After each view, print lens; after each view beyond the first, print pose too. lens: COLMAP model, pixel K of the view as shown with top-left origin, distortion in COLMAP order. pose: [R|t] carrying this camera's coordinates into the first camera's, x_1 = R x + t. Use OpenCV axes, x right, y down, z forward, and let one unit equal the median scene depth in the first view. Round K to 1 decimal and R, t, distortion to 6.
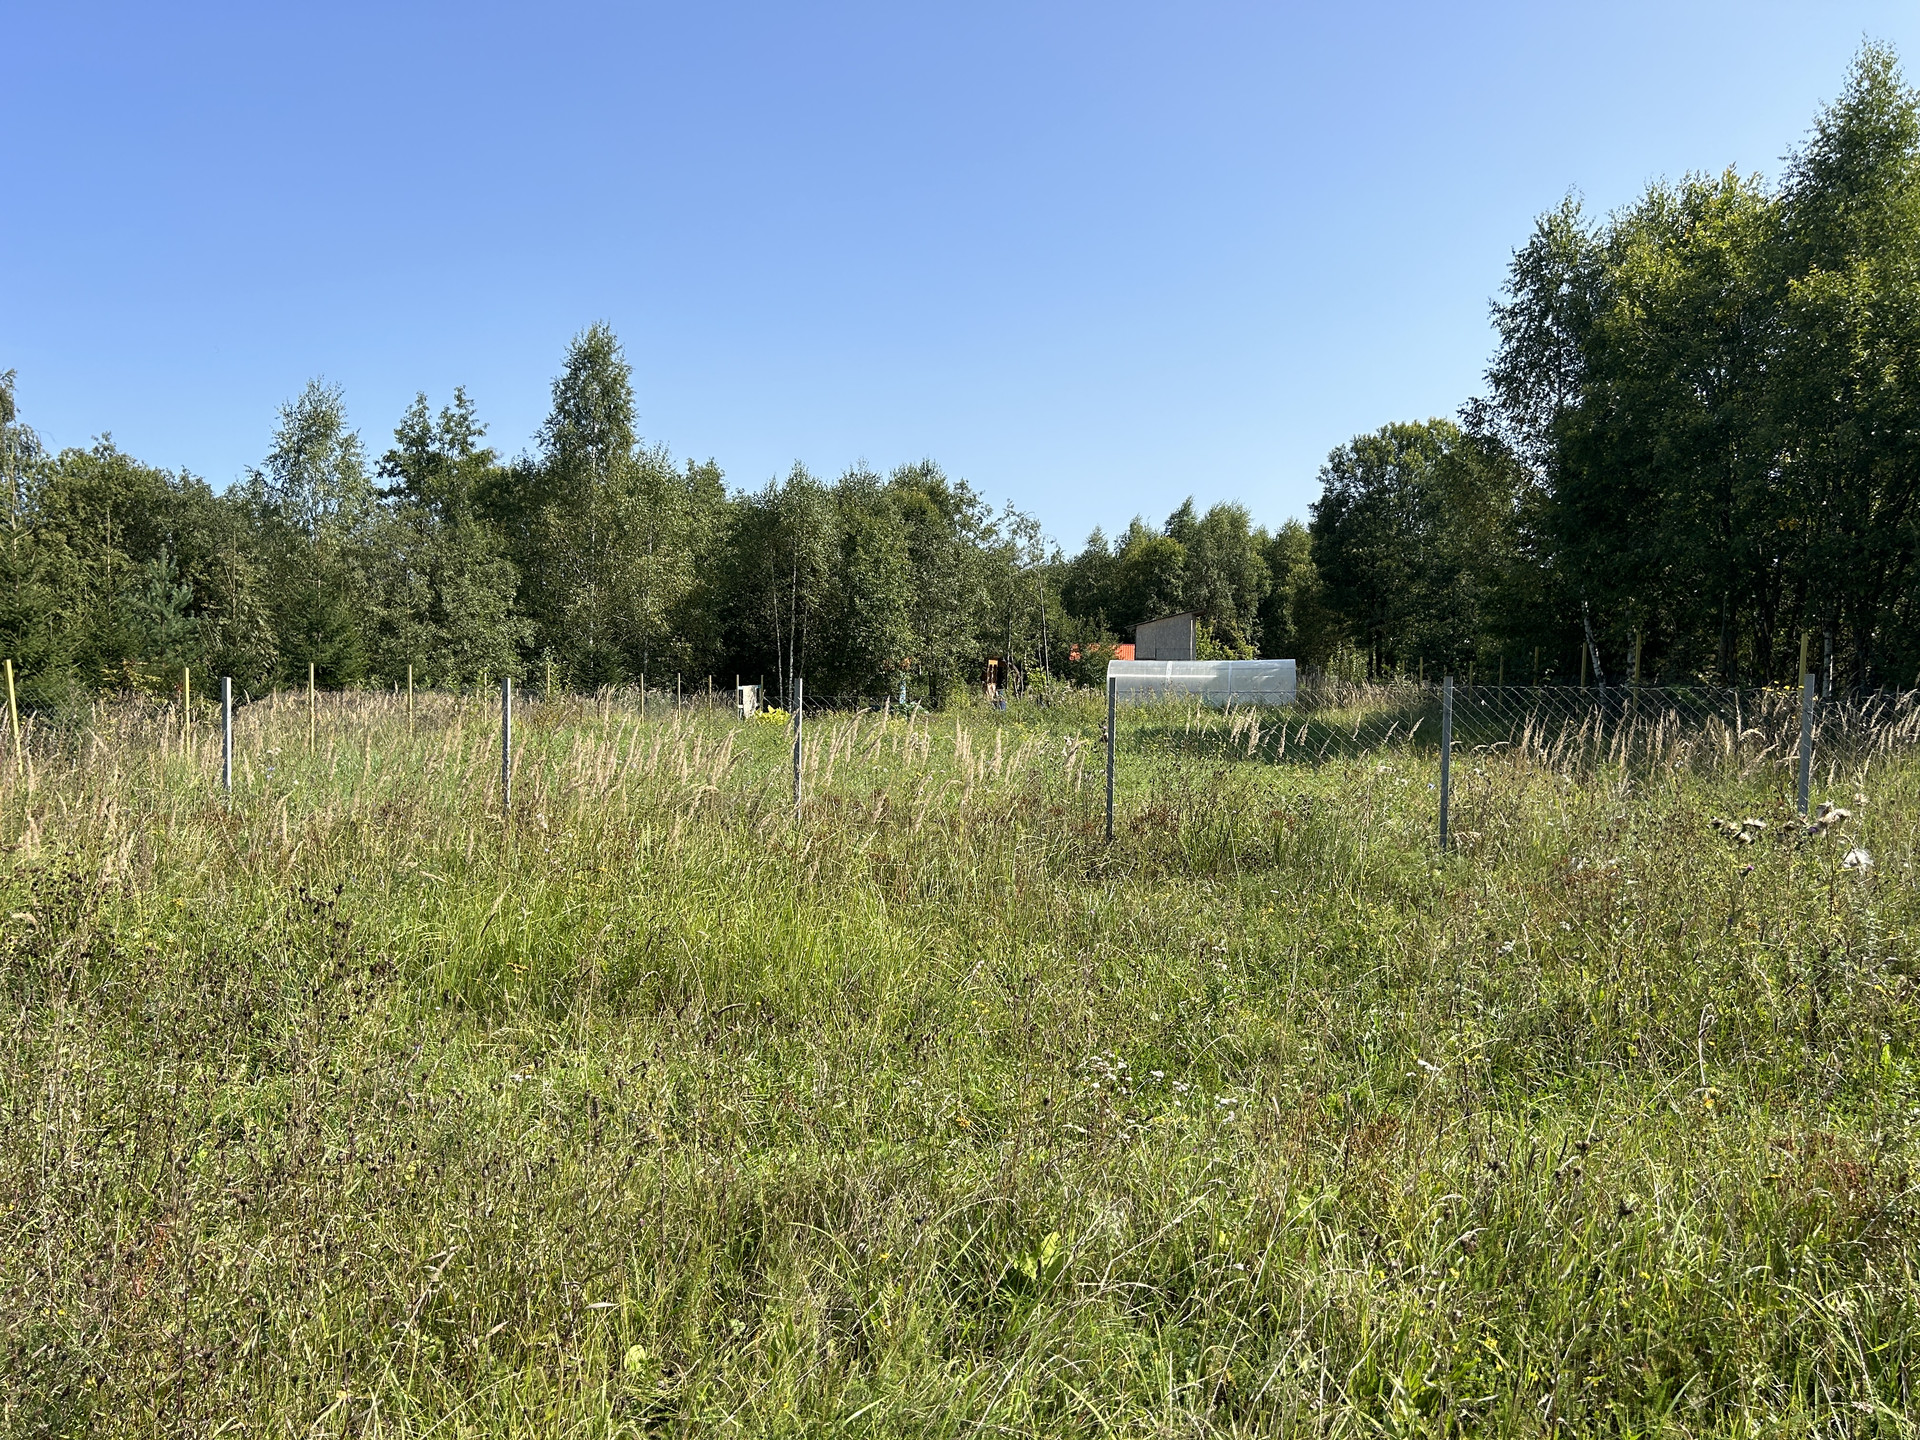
lens RADIAL K [[1434.9, 0, 965.3], [0, 1434.9, 725.1], [0, 0, 1]] dist [0.076753, -0.089837]
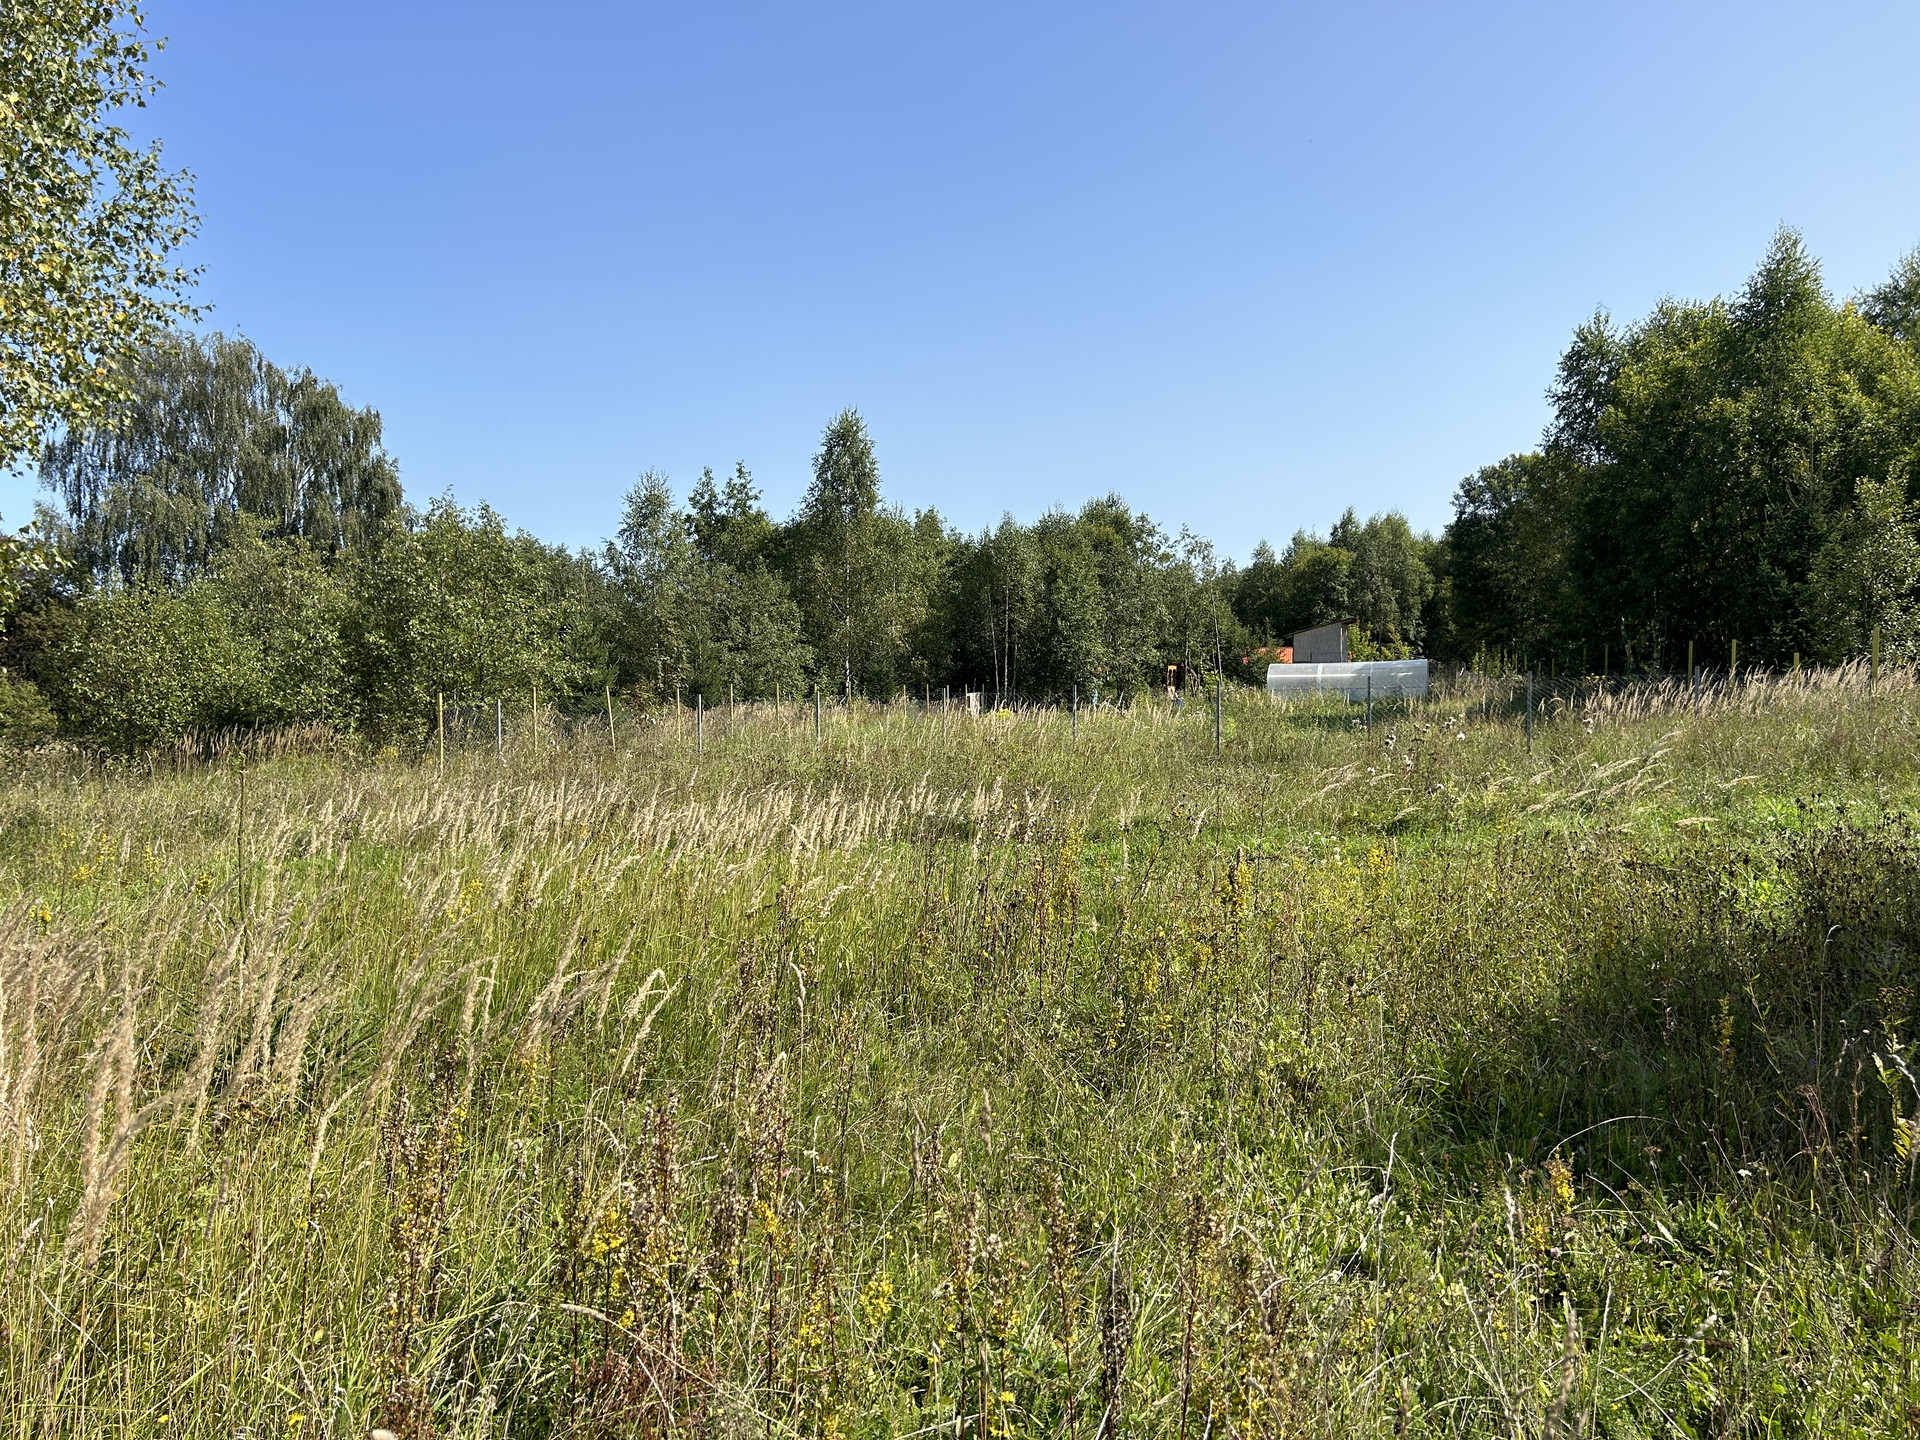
lens RADIAL K [[1434.9, 0, 947.3], [0, 1434.9, 729.4], [0, 0, 1]] dist [0.076753, -0.089837]
pose [[0.990031, -0.020543, -0.139345, 0.000414], [0.020461, 0.999789, -0.002025, 0.005720], [0.139357, -0.000846, 0.990242, -0.217665]]
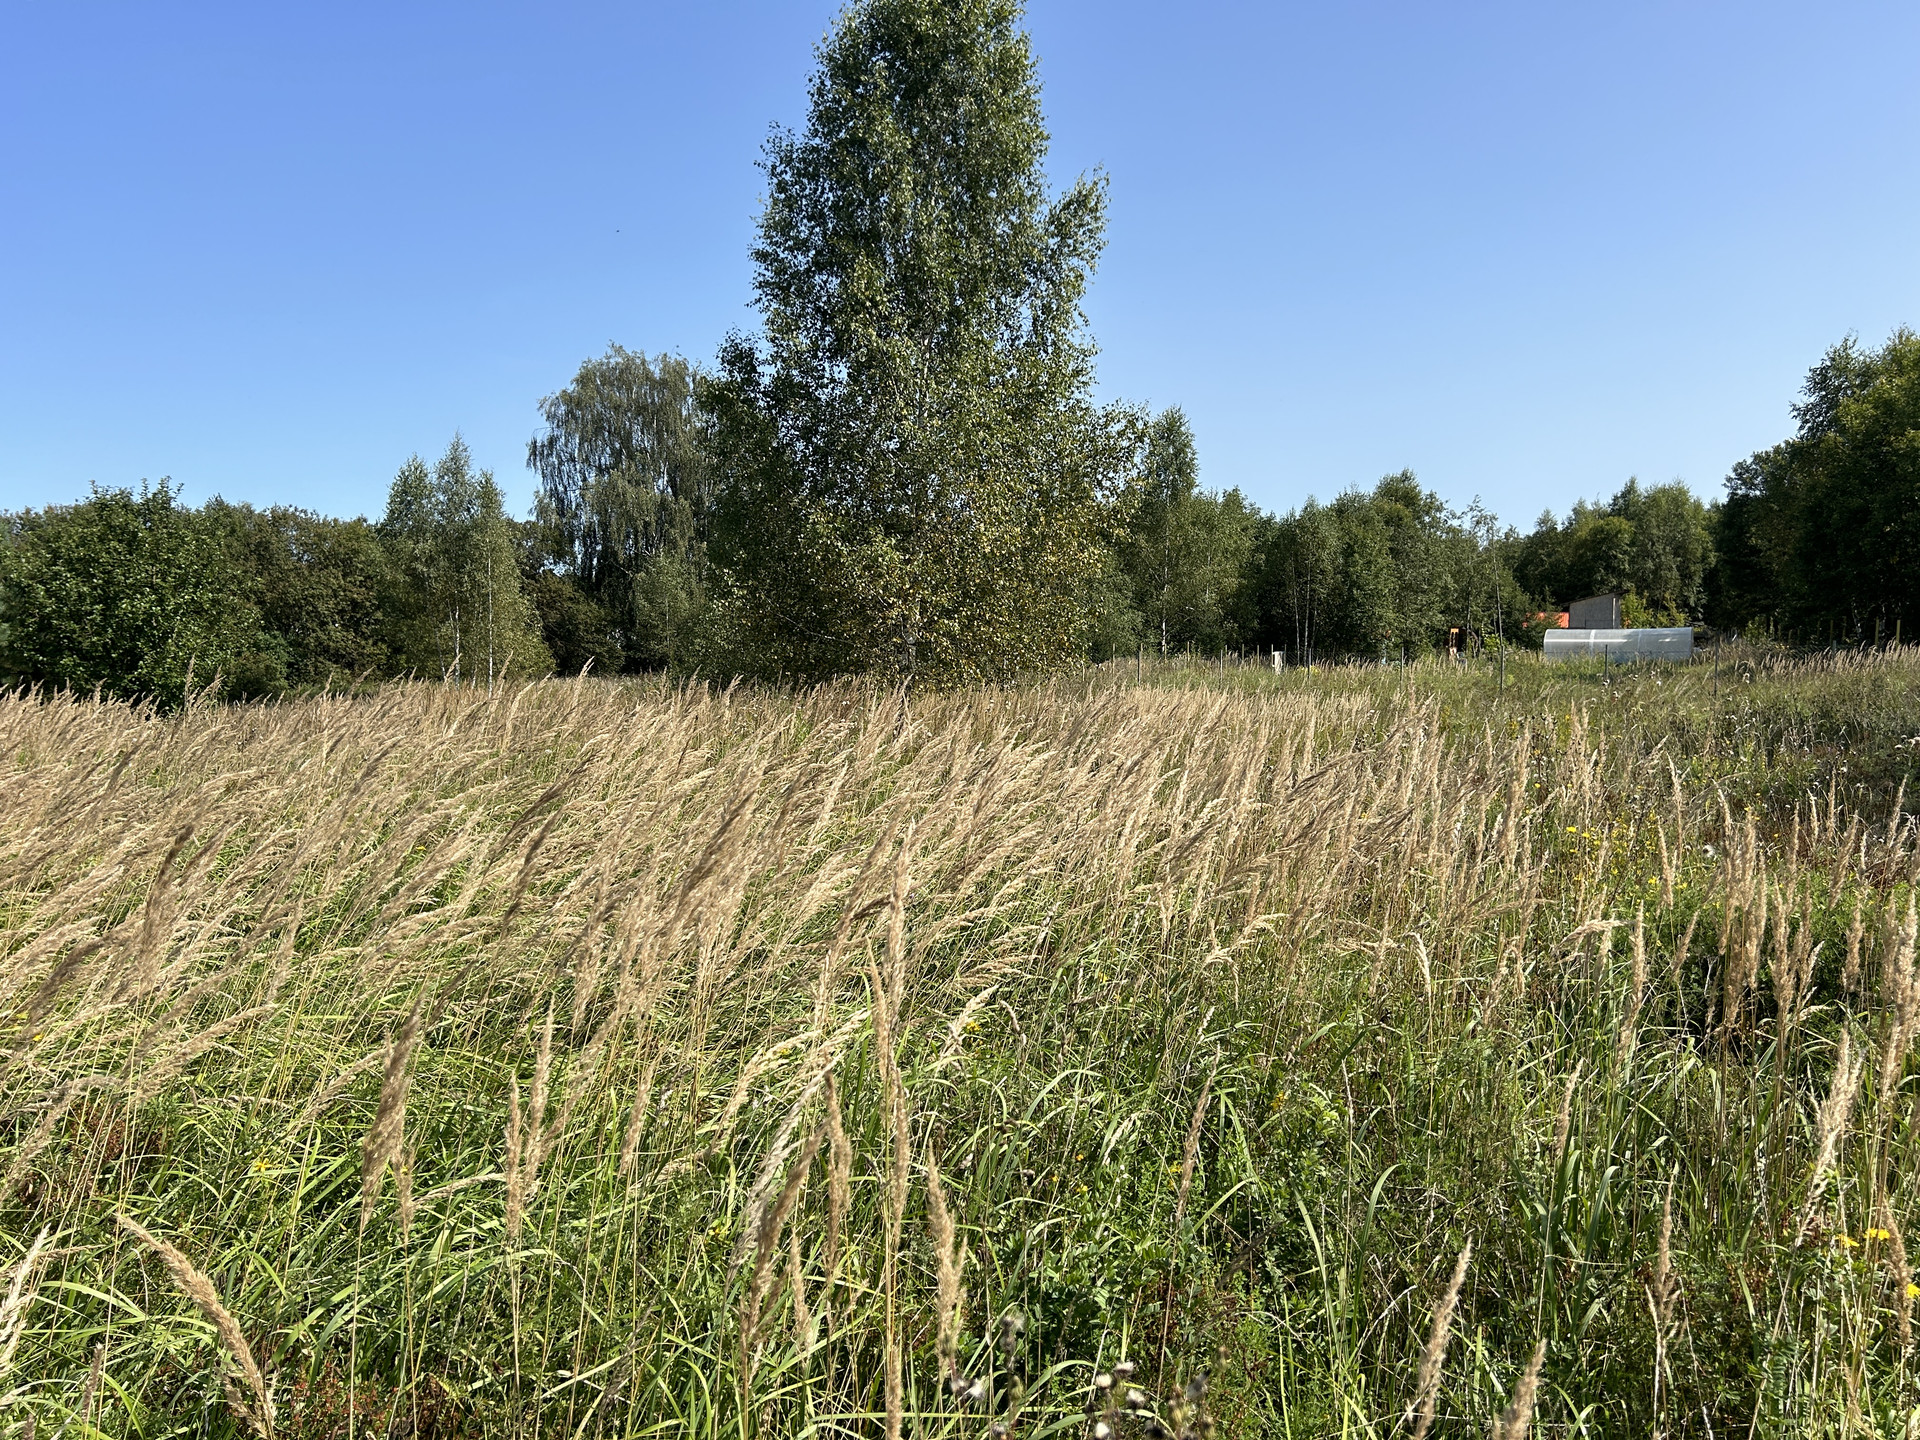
lens RADIAL K [[1448.3, 0, 973.8], [0, 1448.3, 732.9], [0, 0, 1]] dist [0.032244, -0.043217]
pose [[0.955887, 0.005731, -0.293678, -0.011661], [0.002738, 0.999592, 0.028419, 0.010934], [0.293721, -0.027970, 0.955482, -0.445988]]
